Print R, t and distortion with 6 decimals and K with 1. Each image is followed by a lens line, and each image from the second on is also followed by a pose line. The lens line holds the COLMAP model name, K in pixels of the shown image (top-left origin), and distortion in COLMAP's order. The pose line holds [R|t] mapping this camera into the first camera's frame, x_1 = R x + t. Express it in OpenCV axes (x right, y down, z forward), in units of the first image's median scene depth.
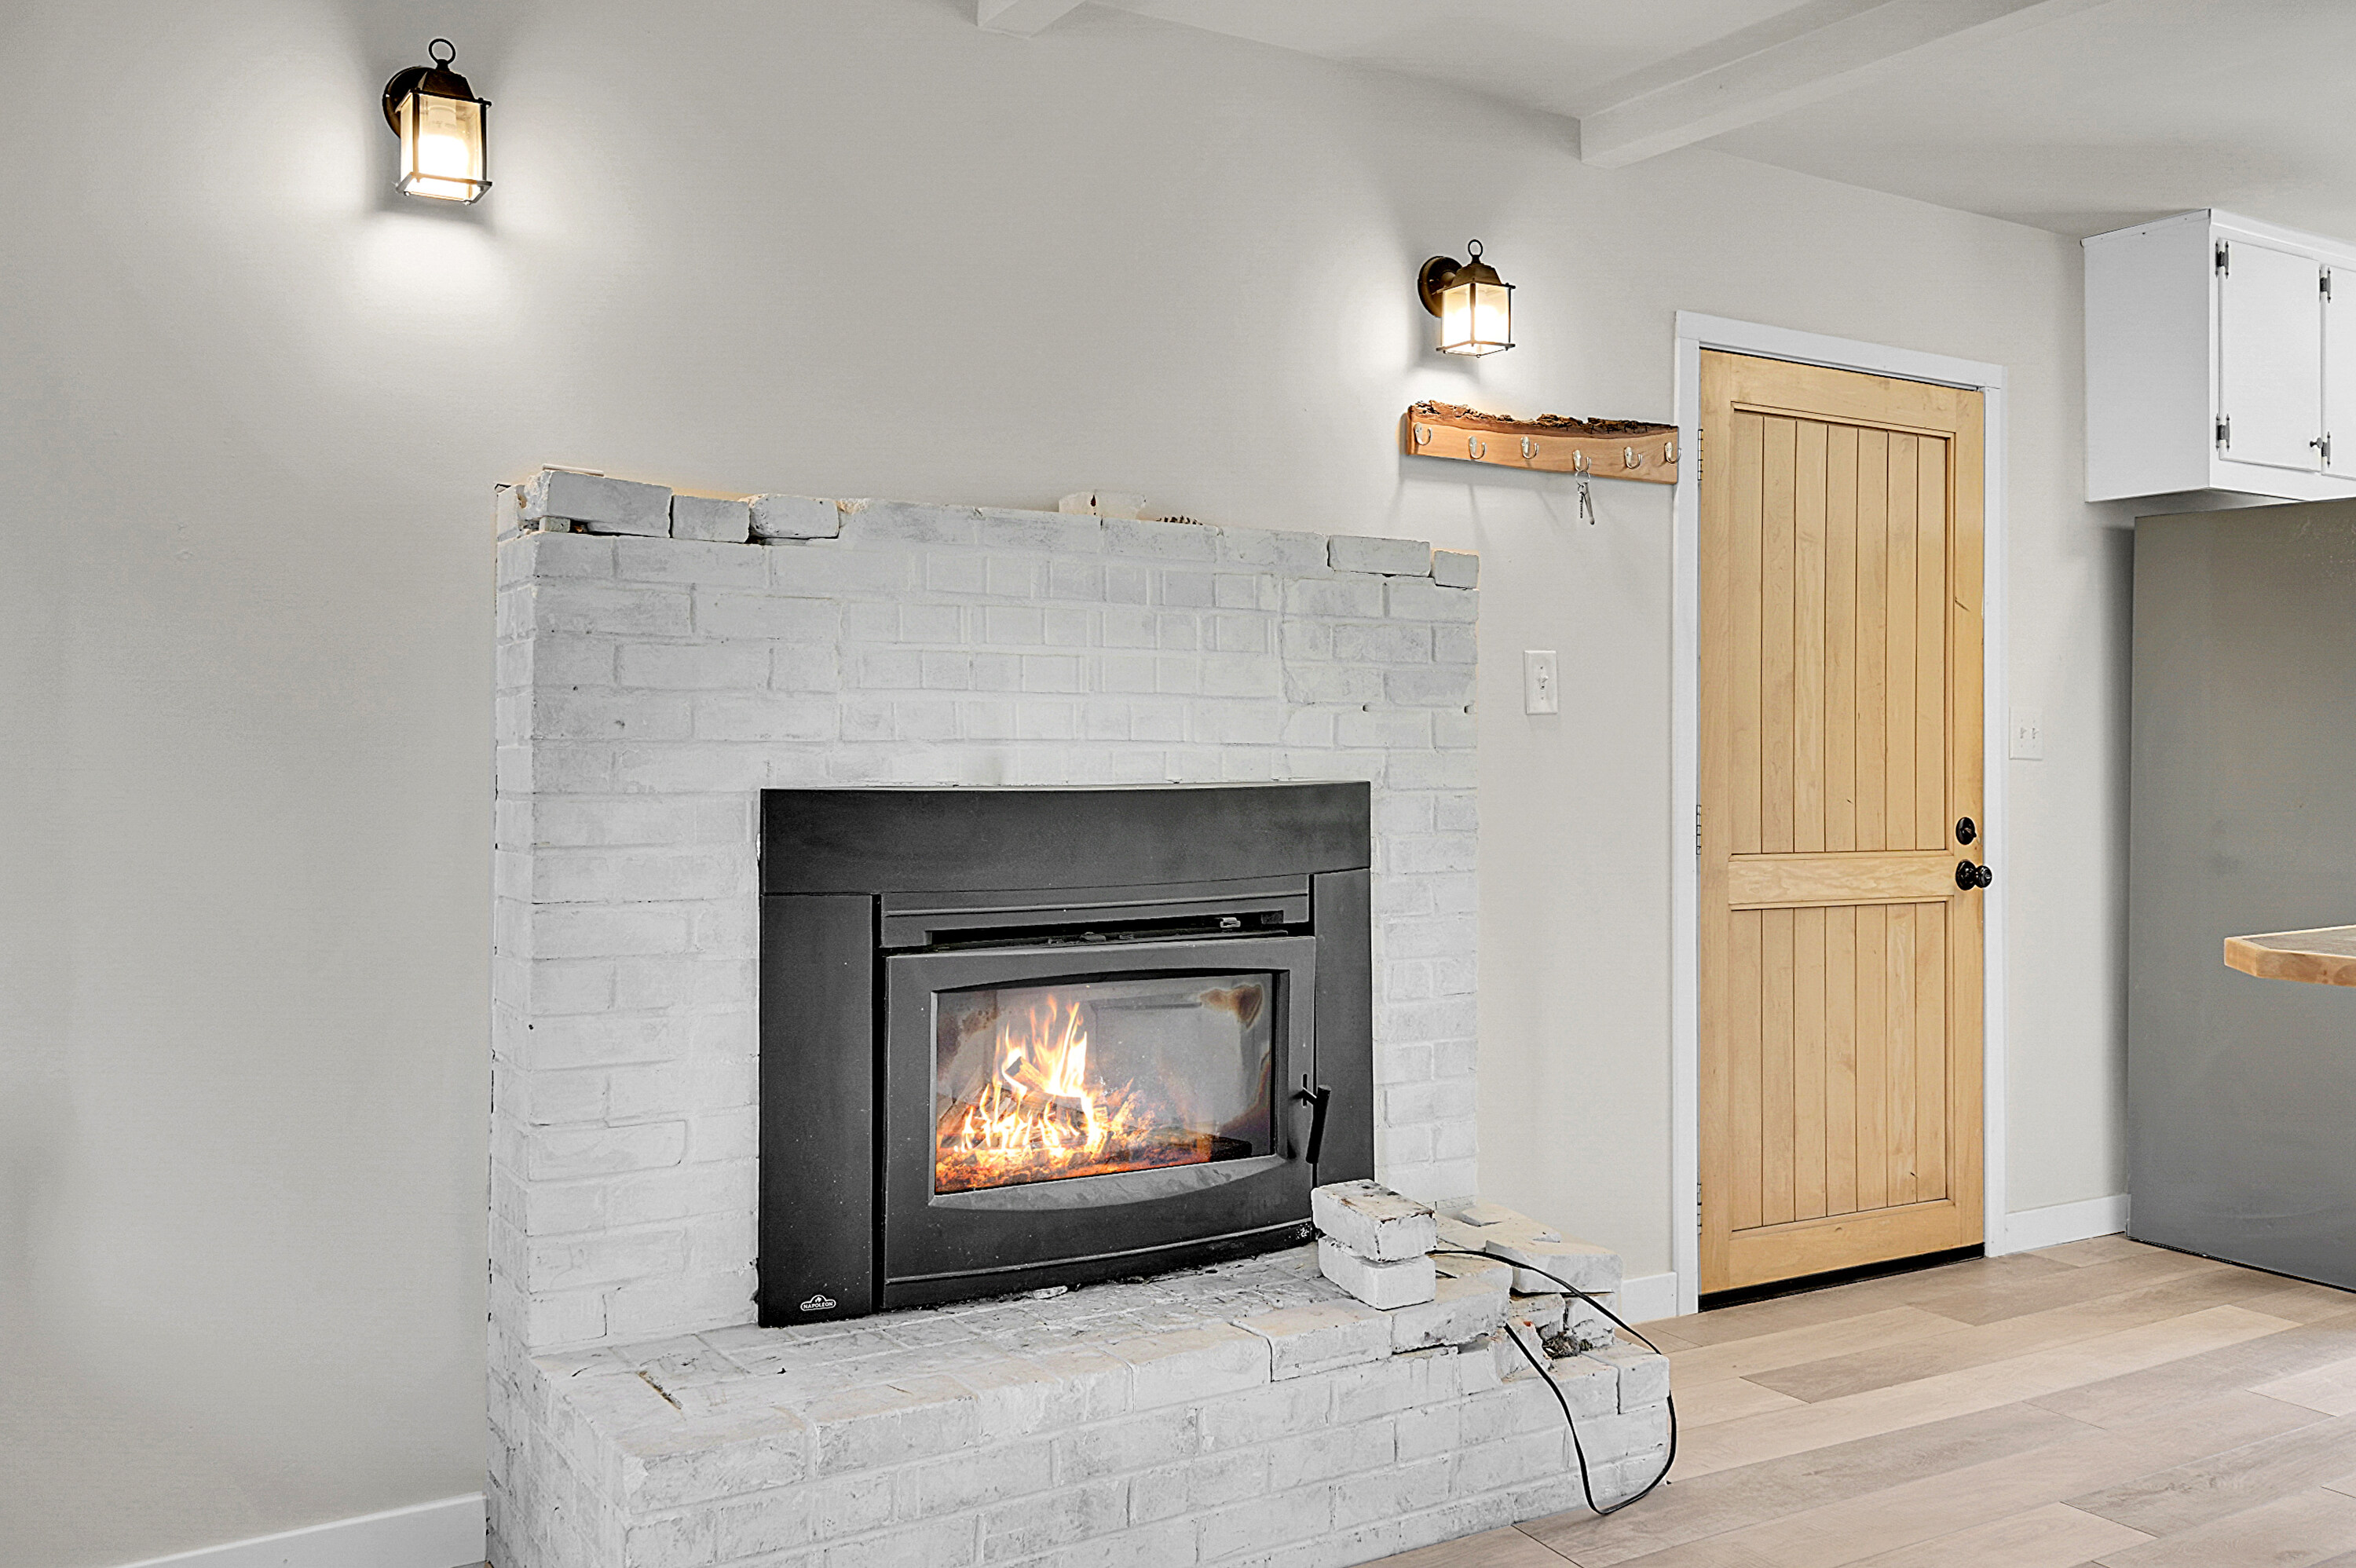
lens RADIAL K [[1998.2, 0, 1211.1], [0, 1998.2, 713.1], [0, 0, 1]] dist [0.035262, -0.018643]
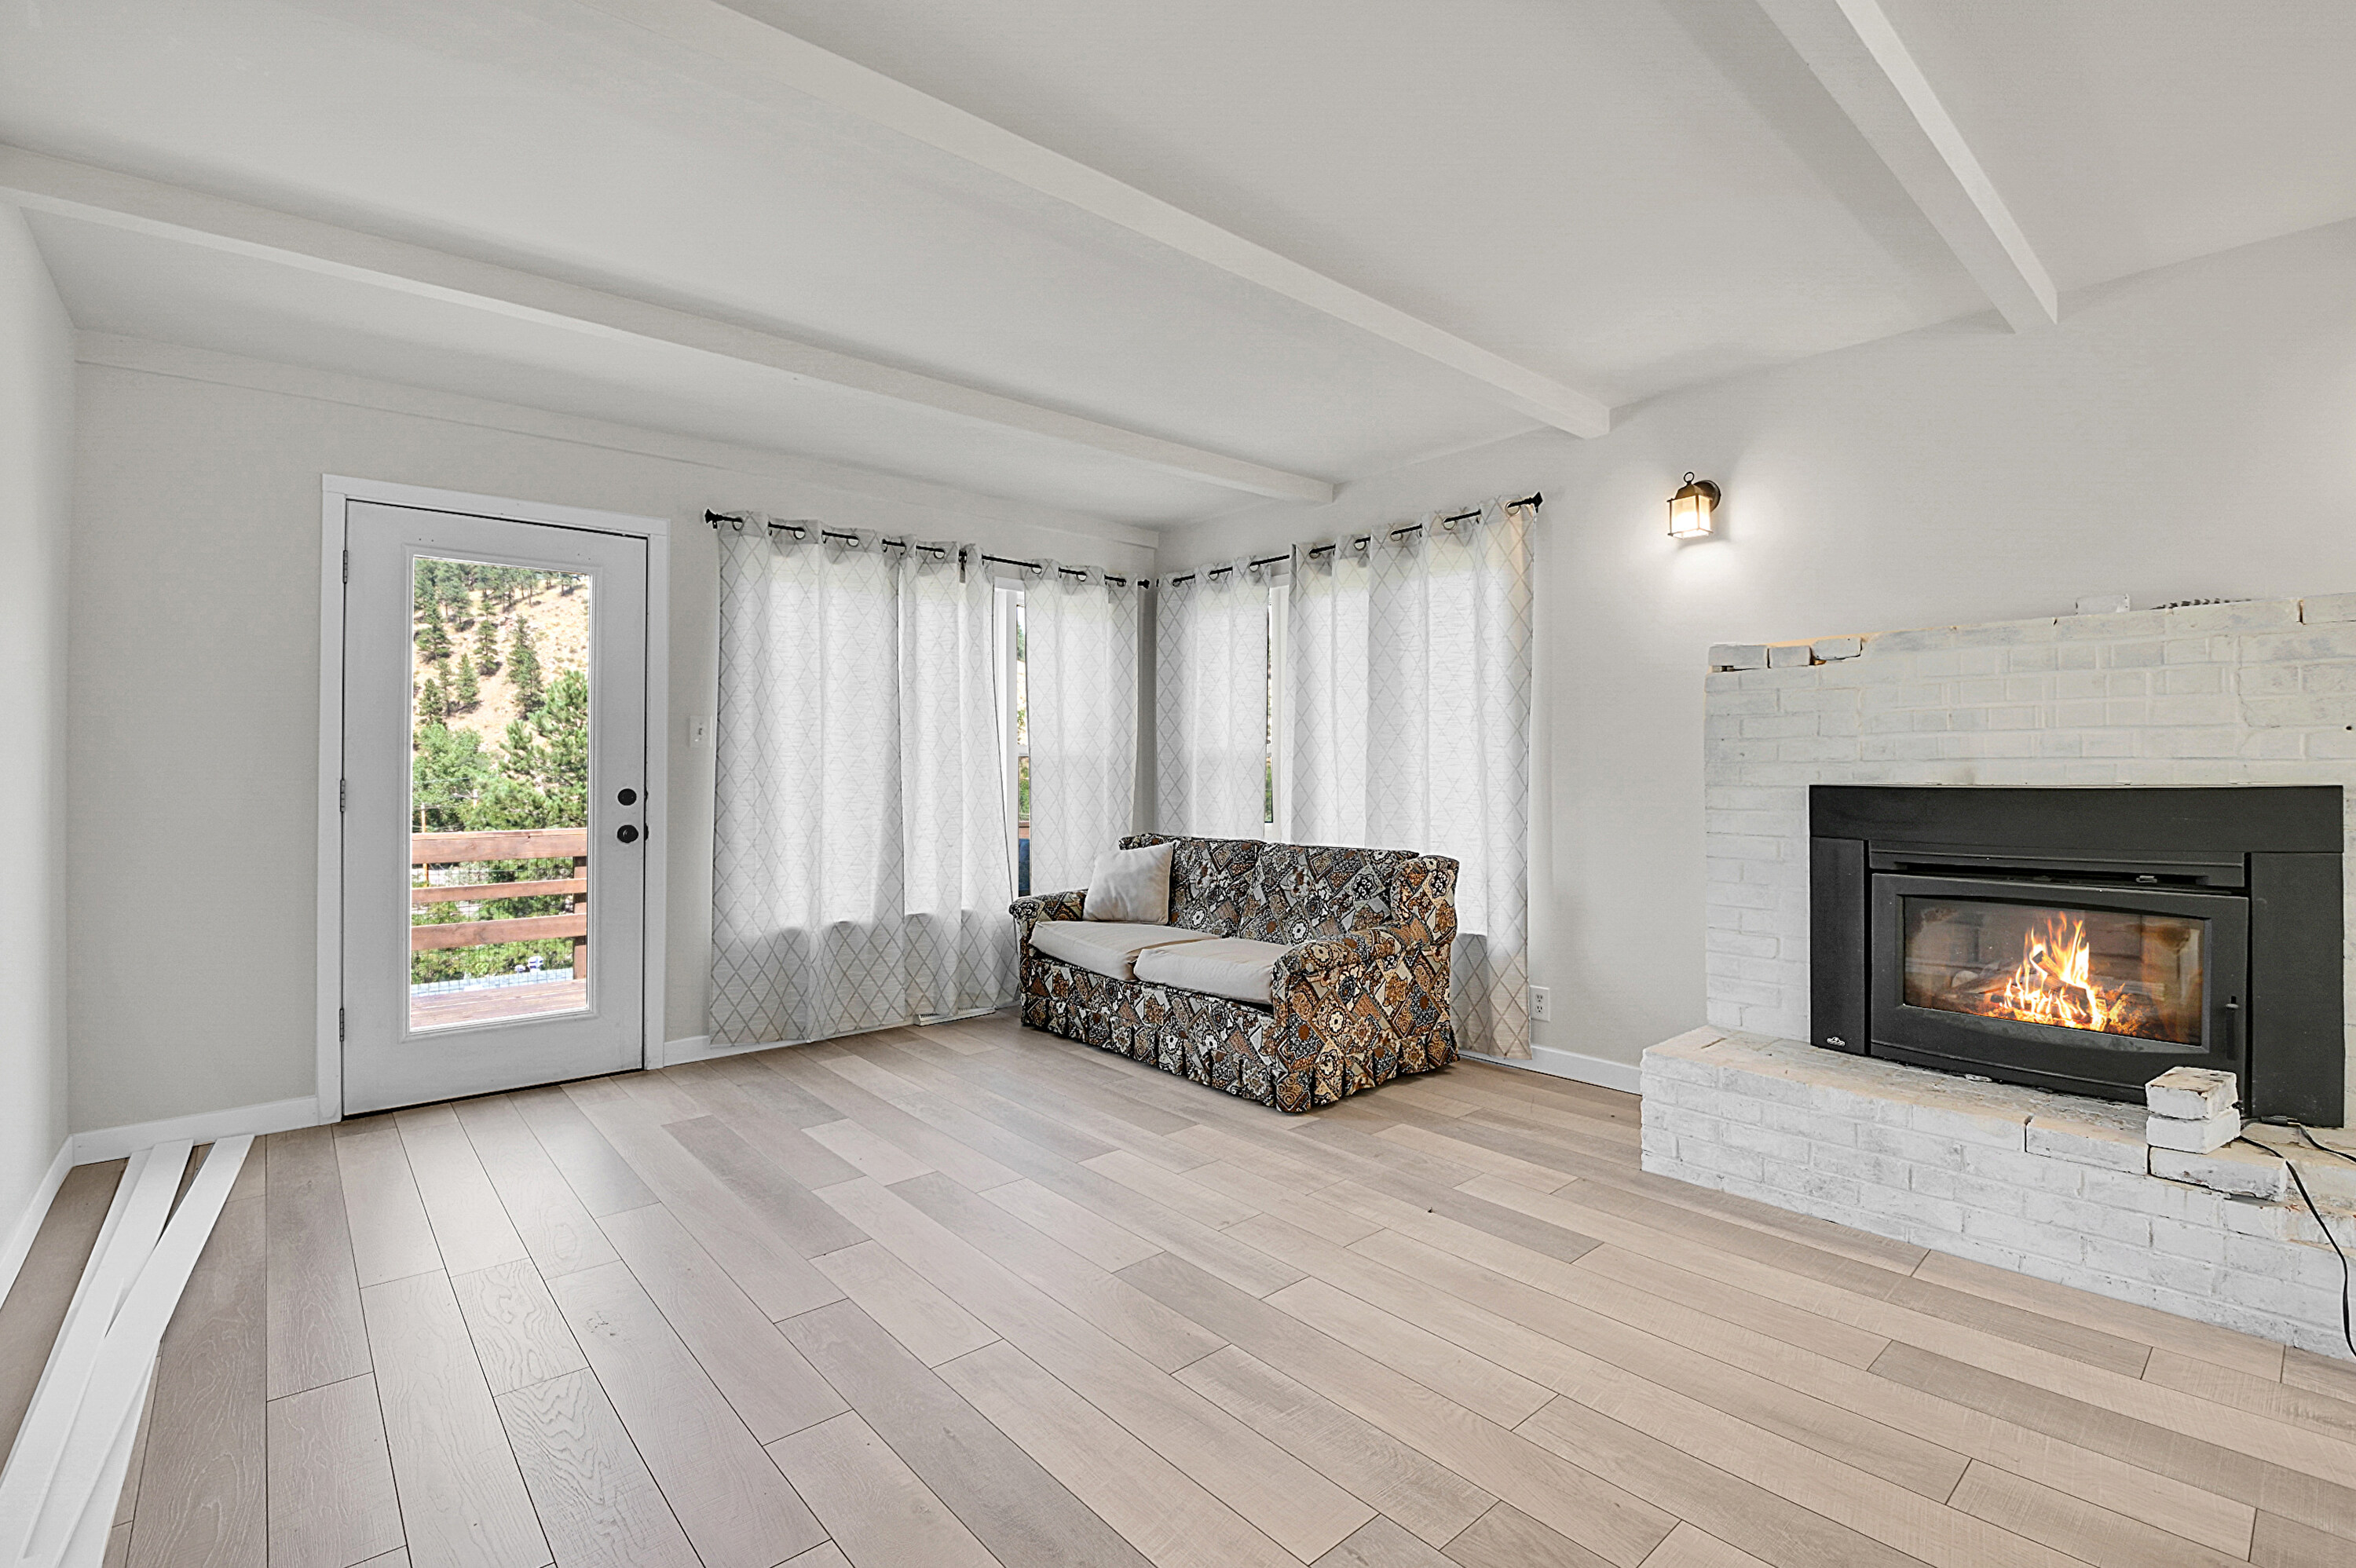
lens RADIAL K [[1052.2, 0, 1170.8], [0, 1052.2, 764.1], [0, 0, 1]] dist [-0.003947, -0.009964]
pose [[0.132714, -0.016906, -0.991010, 0.661449], [0.015765, 0.999764, -0.014944, 0.019860], [0.991029, -0.013640, 0.132949, 0.179637]]
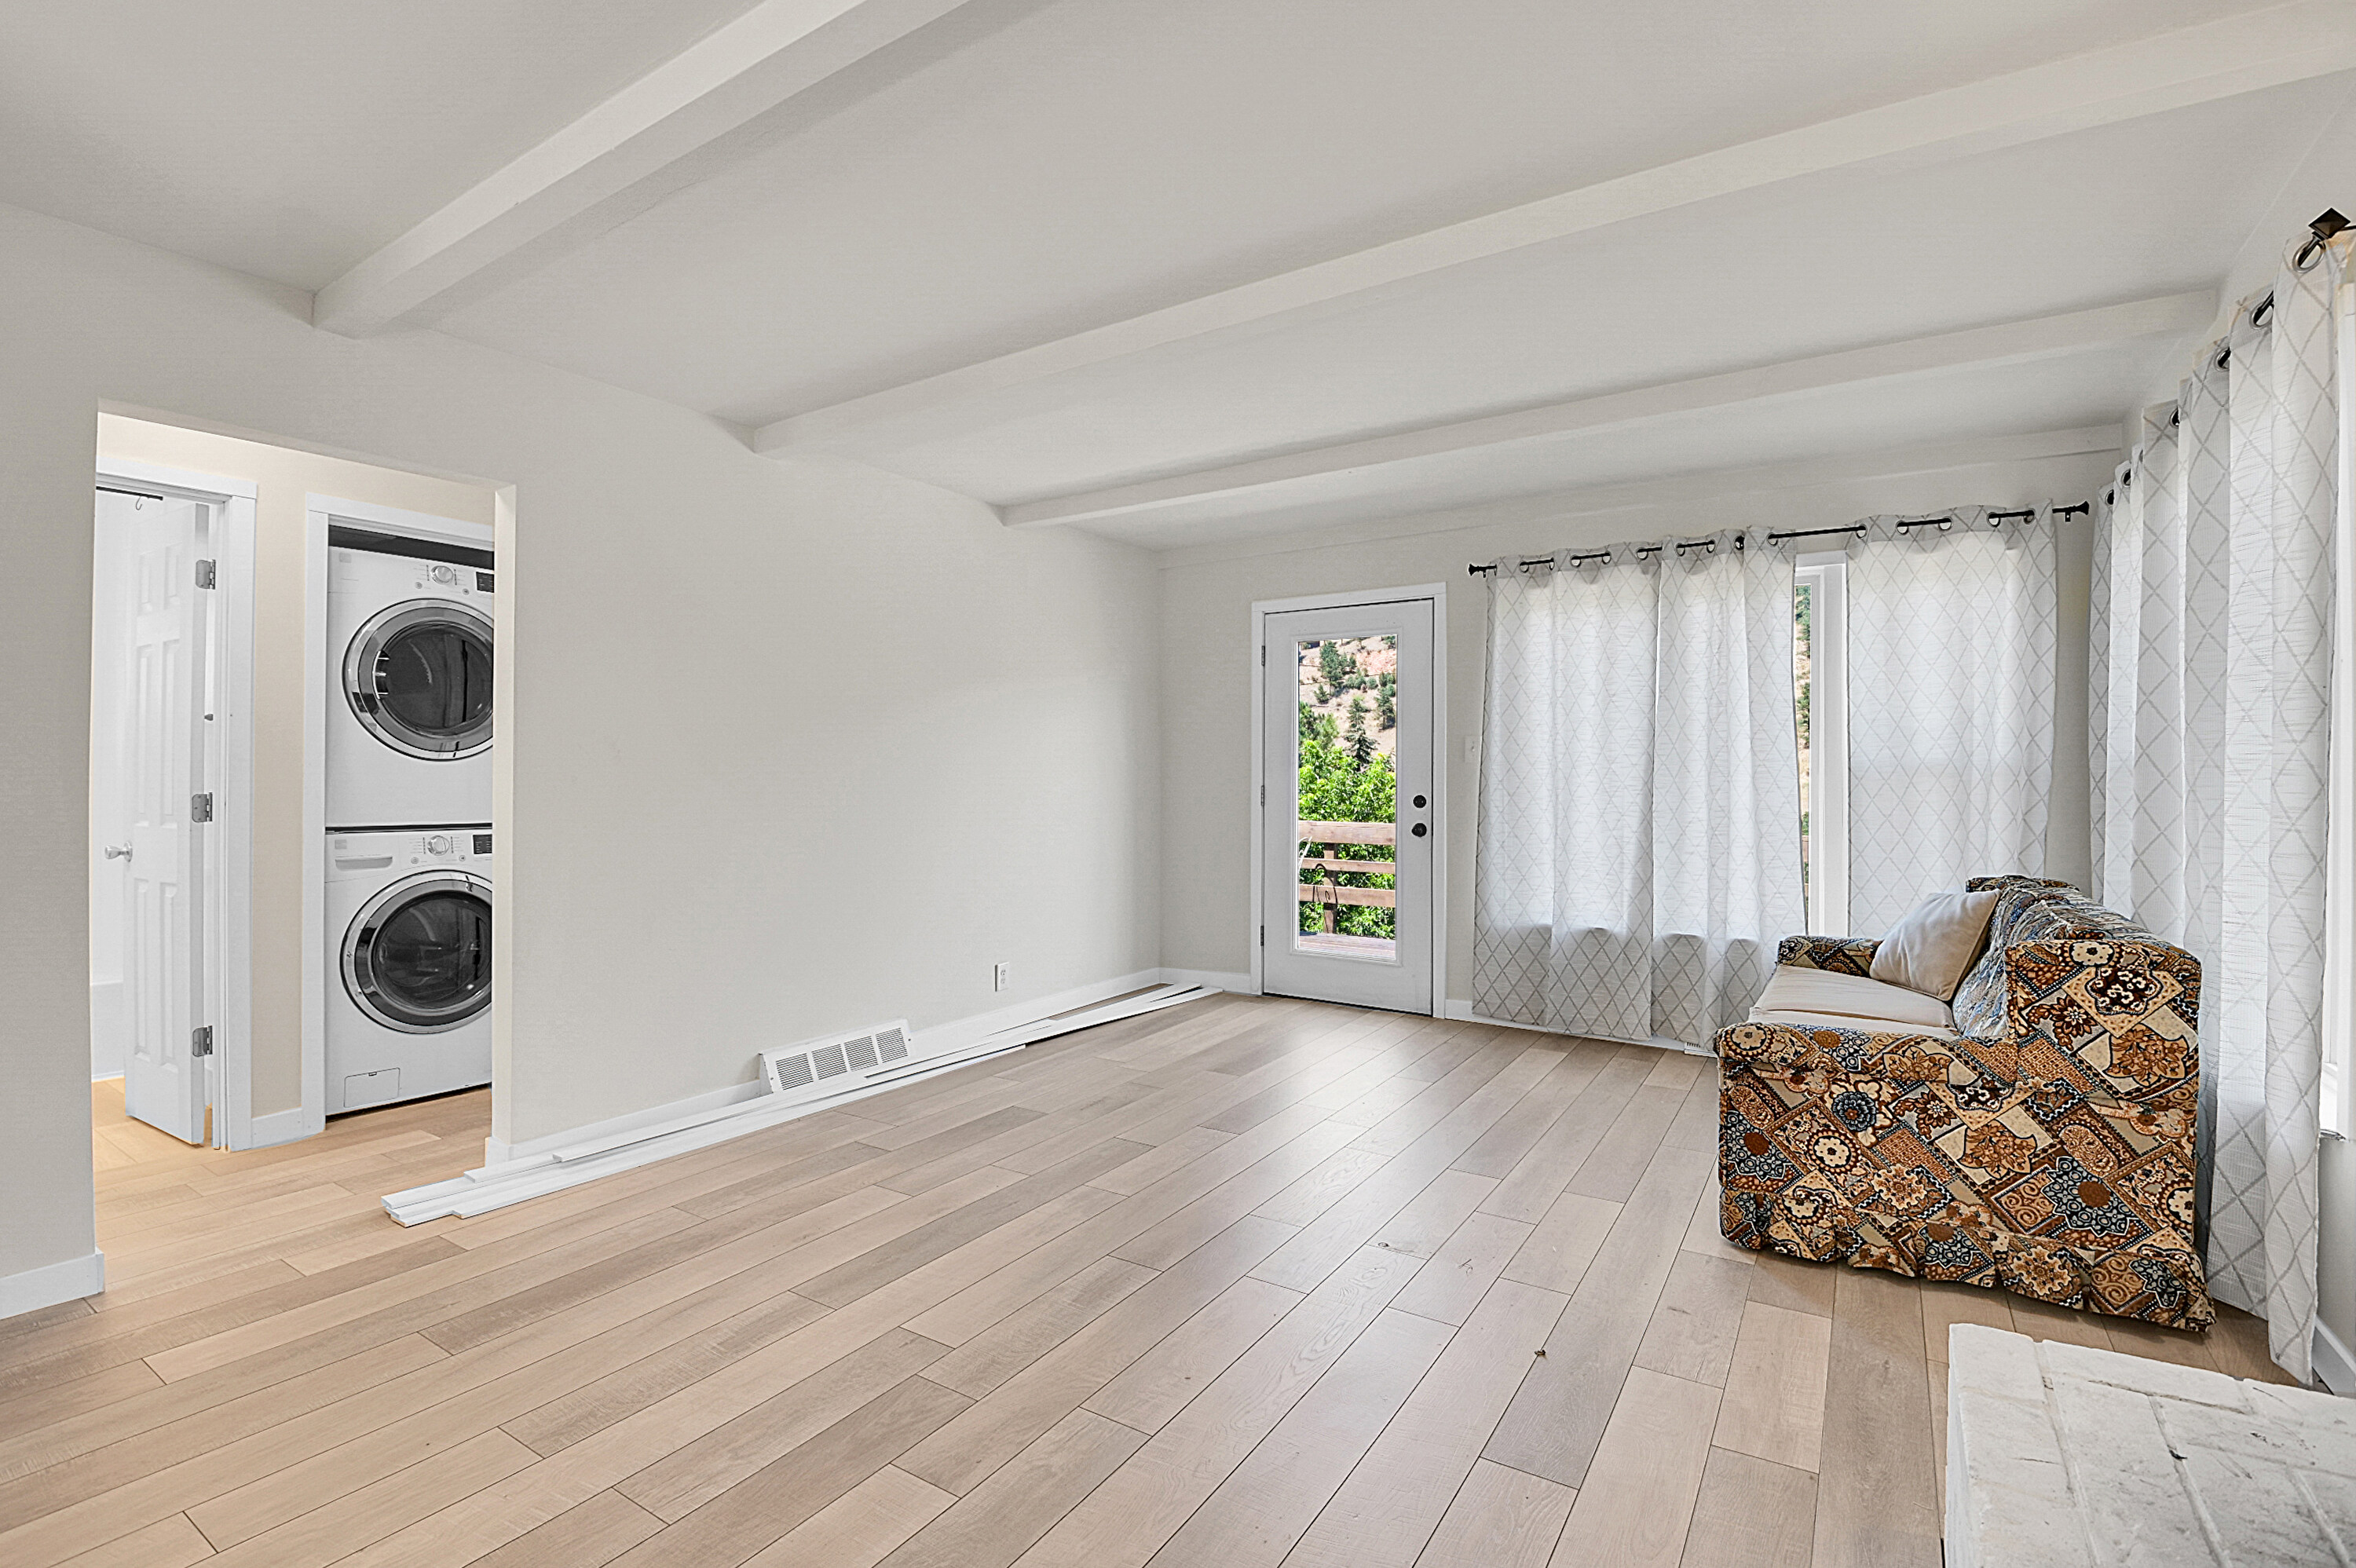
lens RADIAL K [[1052.2, 0, 1201.0], [0, 1052.2, 766.3], [0, 0, 1]] dist [-0.003947, -0.009964]
pose [[-0.908692, -0.012515, -0.417279, 0.322202], [-0.002488, 0.999695, -0.024567, 0.016038], [0.417459, -0.021285, -0.908446, 1.010334]]
